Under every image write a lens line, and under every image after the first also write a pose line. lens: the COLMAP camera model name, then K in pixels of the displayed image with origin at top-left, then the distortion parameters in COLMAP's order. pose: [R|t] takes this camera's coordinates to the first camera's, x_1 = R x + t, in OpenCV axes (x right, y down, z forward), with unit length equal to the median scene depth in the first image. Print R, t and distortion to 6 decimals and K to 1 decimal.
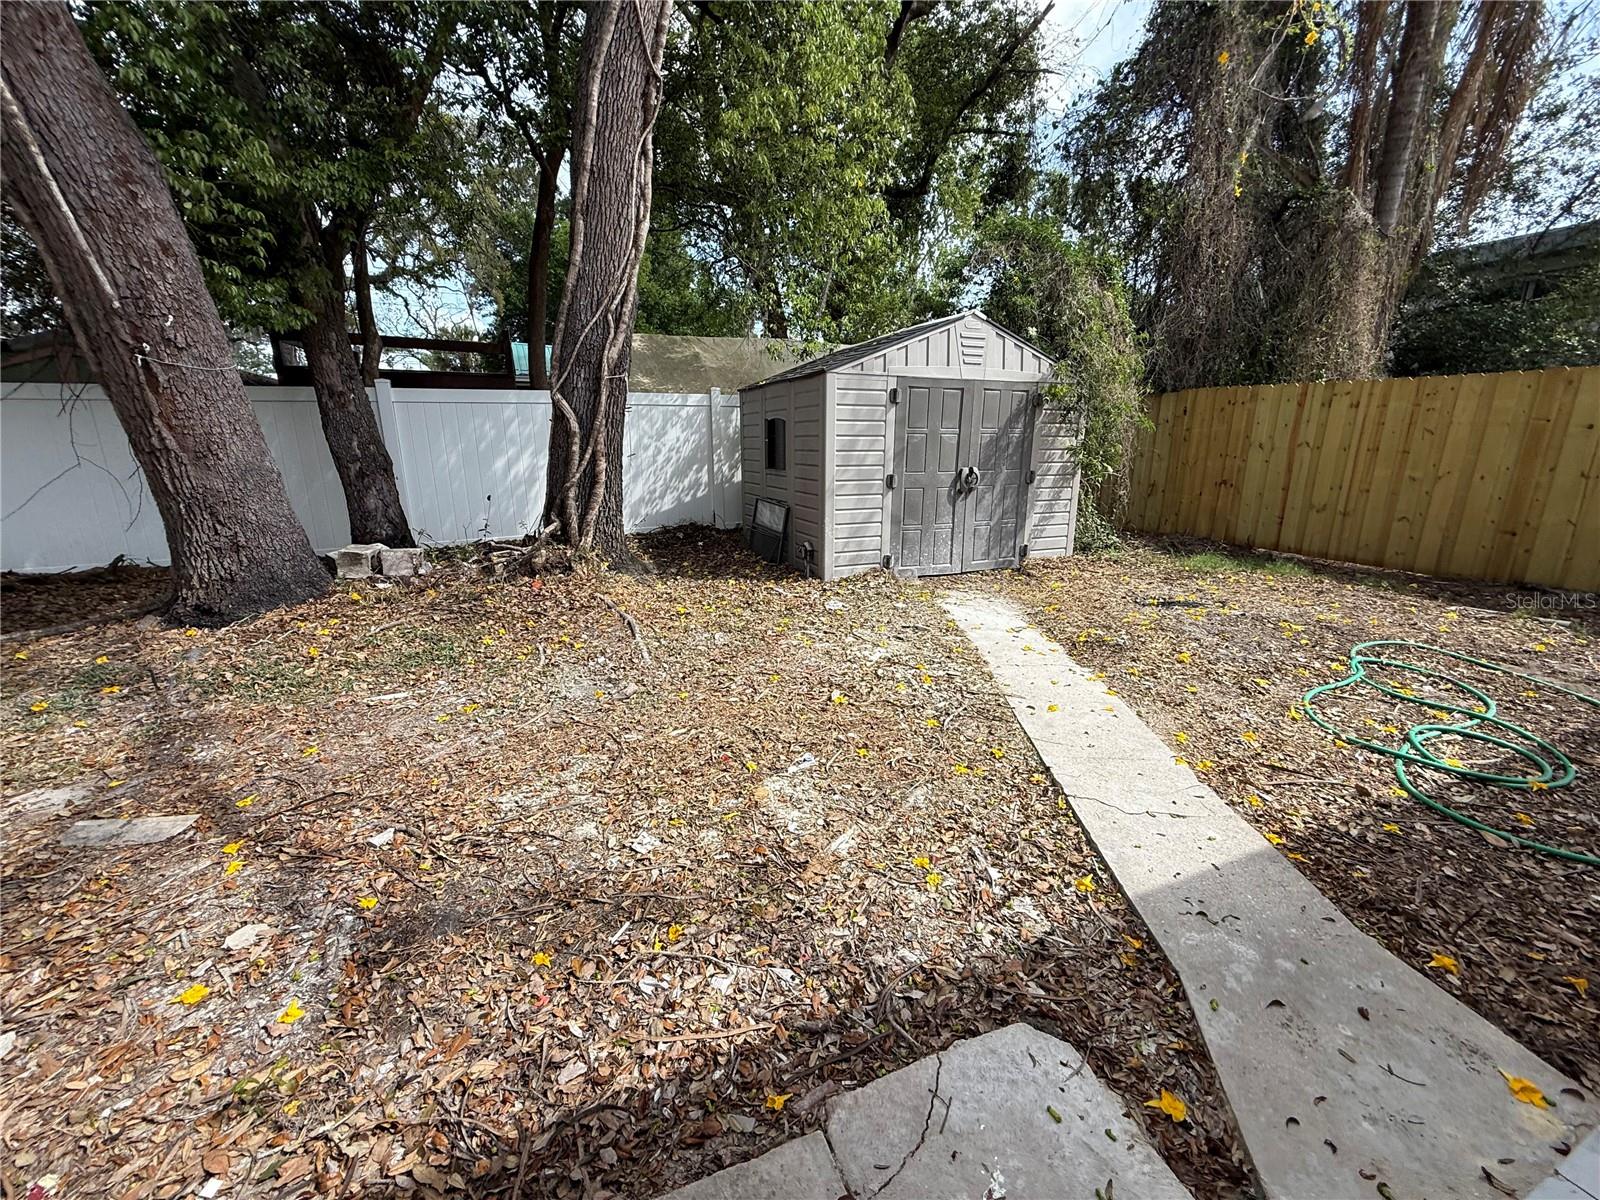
lens RADIAL K [[637.6, 0, 797.4], [0, 637.6, 602.0], [0, 0, 1]] dist [0.002037, -0.000462]
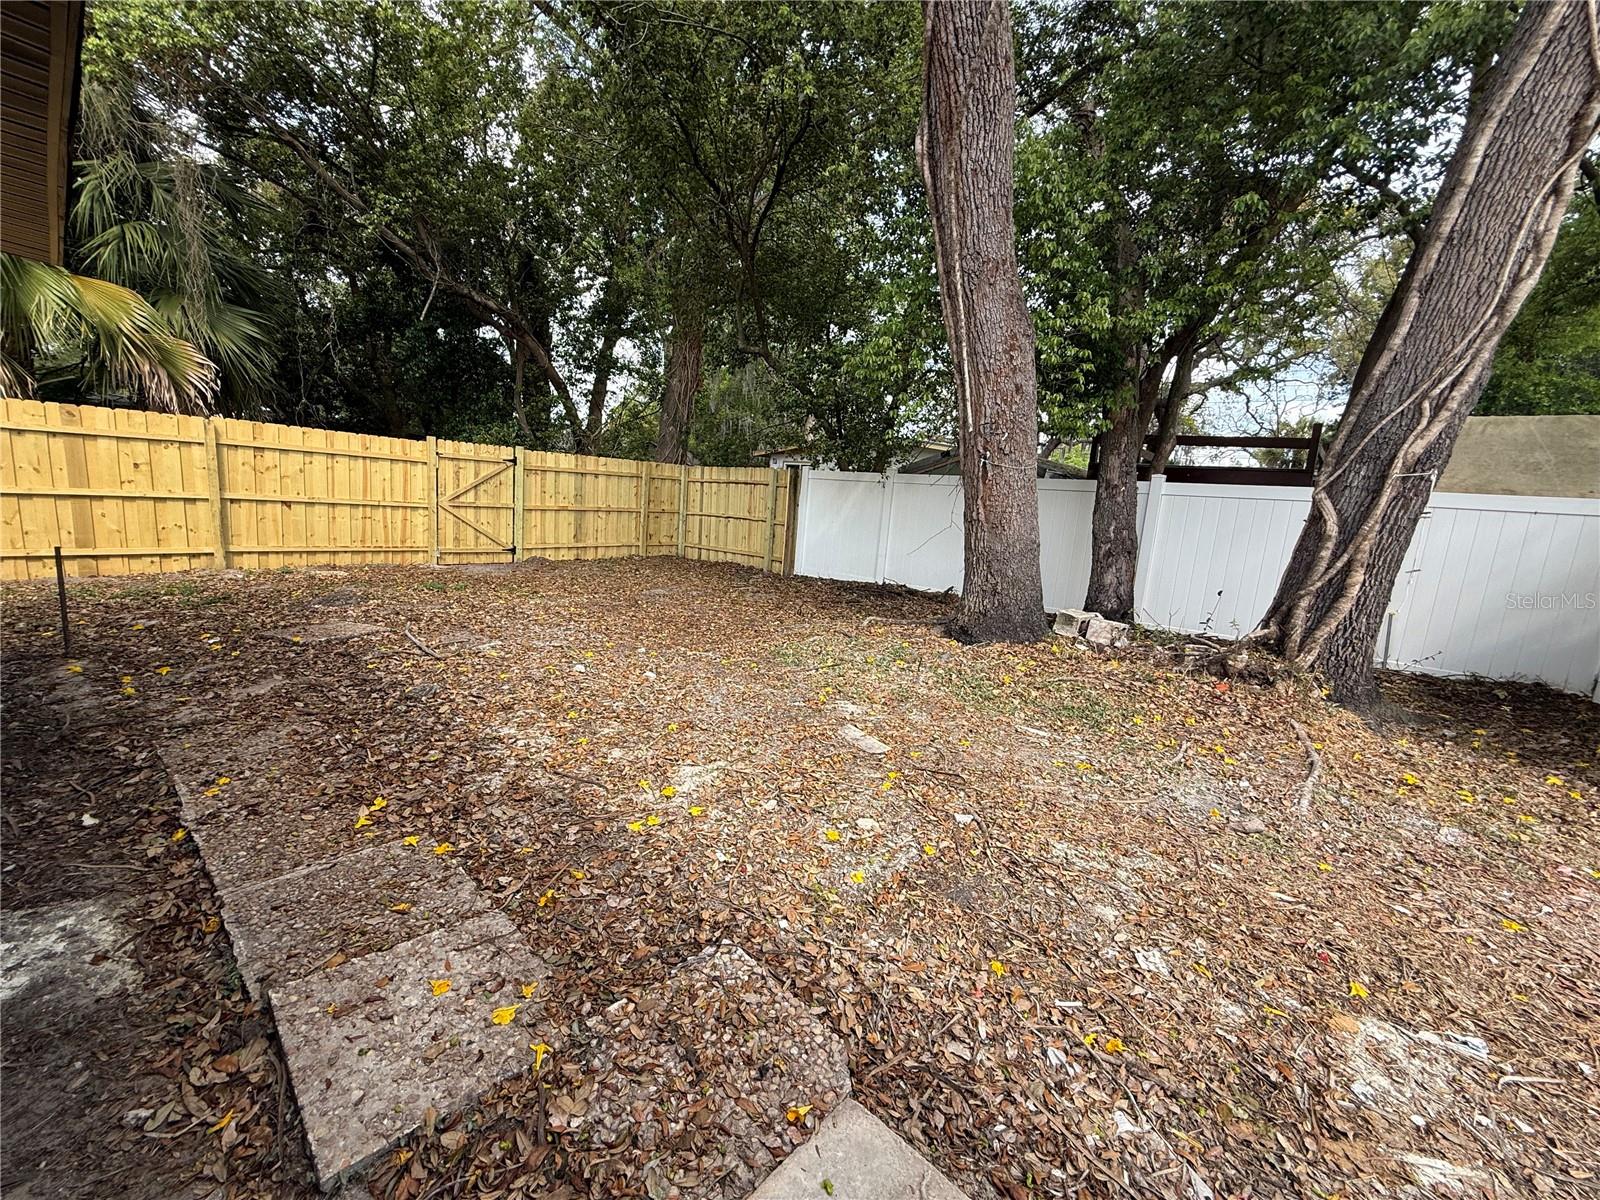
lens RADIAL K [[637.6, 0, 797.4], [0, 637.6, 602.0], [0, 0, 1]] dist [0.002037, -0.000462]
pose [[0.437575, 0.184552, -0.880039, 0.198594], [-0.301441, 0.952183, 0.049798, -0.009165], [0.847149, 0.243490, 0.472283, -0.003942]]
